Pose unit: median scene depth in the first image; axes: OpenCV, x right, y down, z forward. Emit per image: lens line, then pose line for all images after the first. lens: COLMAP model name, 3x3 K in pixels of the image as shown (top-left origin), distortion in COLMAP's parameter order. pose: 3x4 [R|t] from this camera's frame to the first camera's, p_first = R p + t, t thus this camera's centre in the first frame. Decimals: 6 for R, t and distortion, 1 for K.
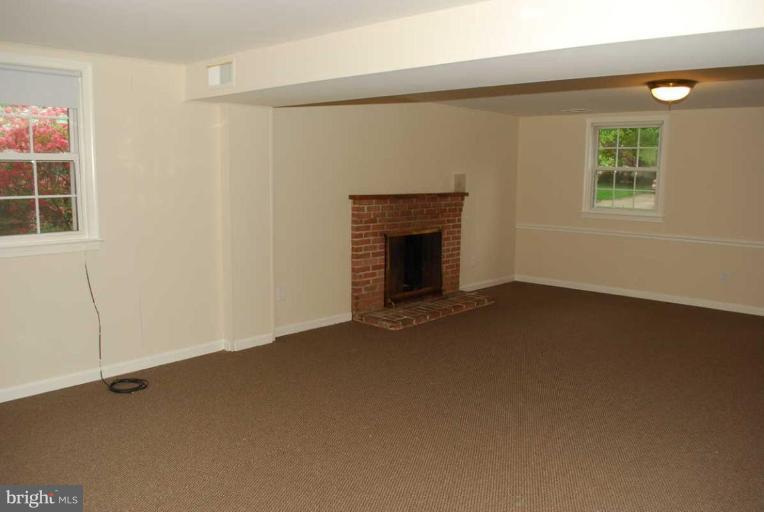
lens RADIAL K [[604.0, 0, 382.0], [0, 604.0, 256.0], [0, 0, 1]] dist [-0.074263, -0.001233]
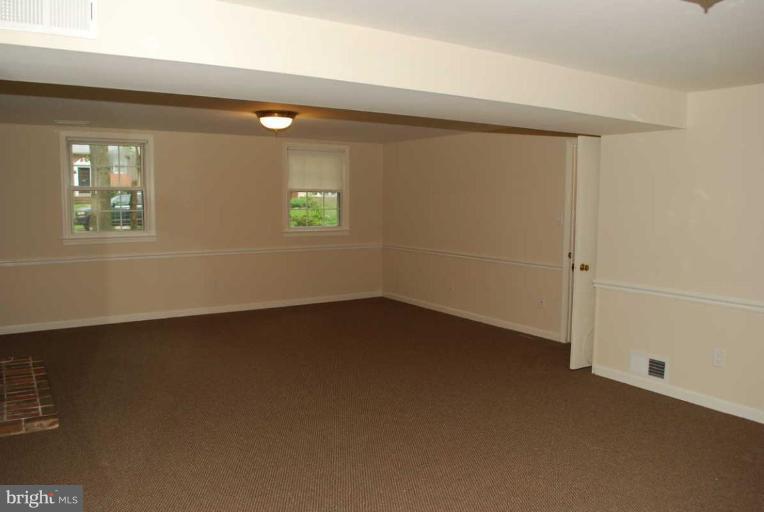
lens RADIAL K [[604.0, 0, 382.0], [0, 604.0, 256.0], [0, 0, 1]] dist [-0.074263, -0.001233]
pose [[0.252851, -0.103757, 0.961926, -0.461966], [0.129049, 0.988966, 0.072753, -0.063508], [-0.958860, 0.105740, 0.263450, 0.415761]]
